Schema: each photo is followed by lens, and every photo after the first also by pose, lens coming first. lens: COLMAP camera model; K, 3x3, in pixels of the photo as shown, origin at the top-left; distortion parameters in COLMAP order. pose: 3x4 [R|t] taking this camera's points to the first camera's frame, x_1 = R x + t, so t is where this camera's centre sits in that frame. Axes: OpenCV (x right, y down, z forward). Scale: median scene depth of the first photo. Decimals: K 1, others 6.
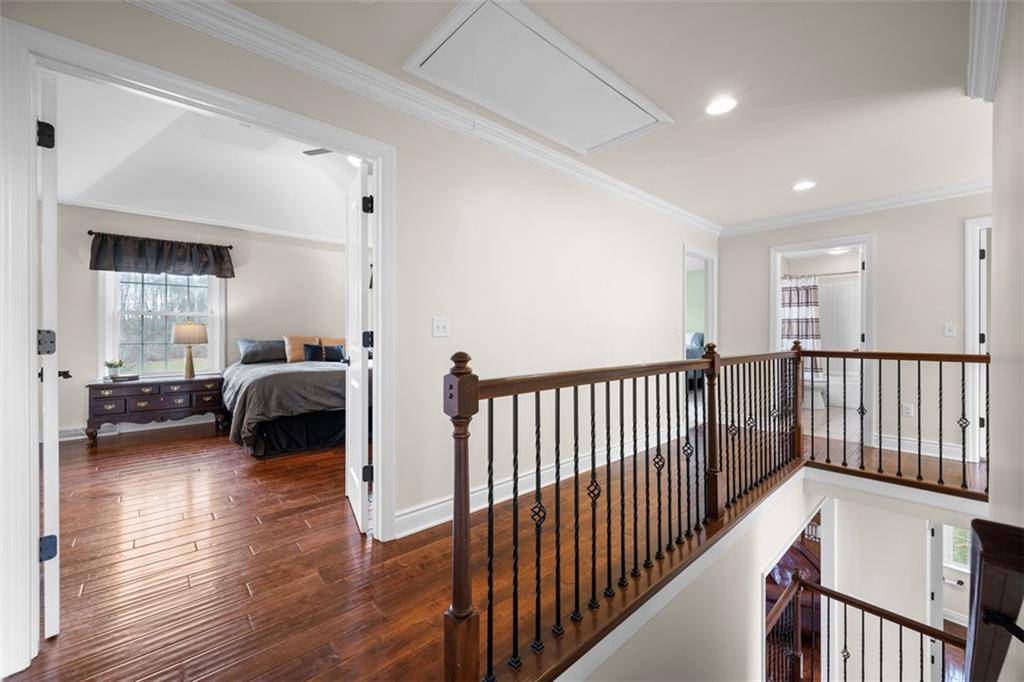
lens RADIAL K [[402.0, 0, 509.0], [0, 402.0, 335.8], [0, 0, 1]] dist [-0.000592, -0.000088]
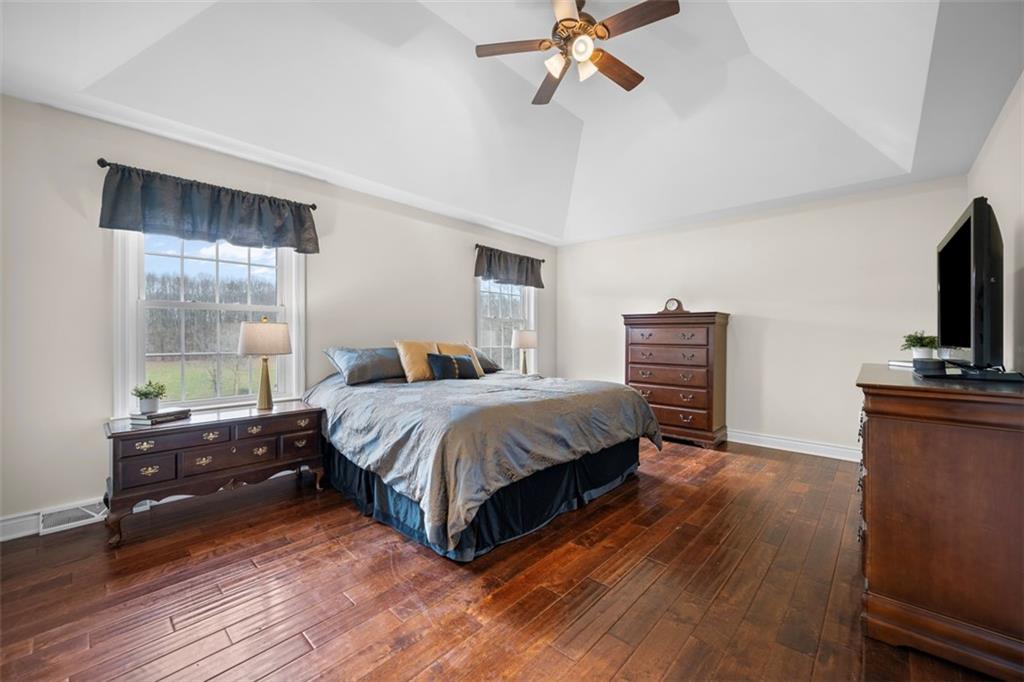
lens RADIAL K [[402.0, 0, 511.1], [0, 402.0, 338.2], [0, 0, 1]] dist [-0.000592, -0.000088]
pose [[0.995528, -0.000470, 0.094464, -0.478212], [0.000494, 1.000000, -0.000231, -0.005630], [-0.094464, 0.000277, 0.995528, 0.347824]]
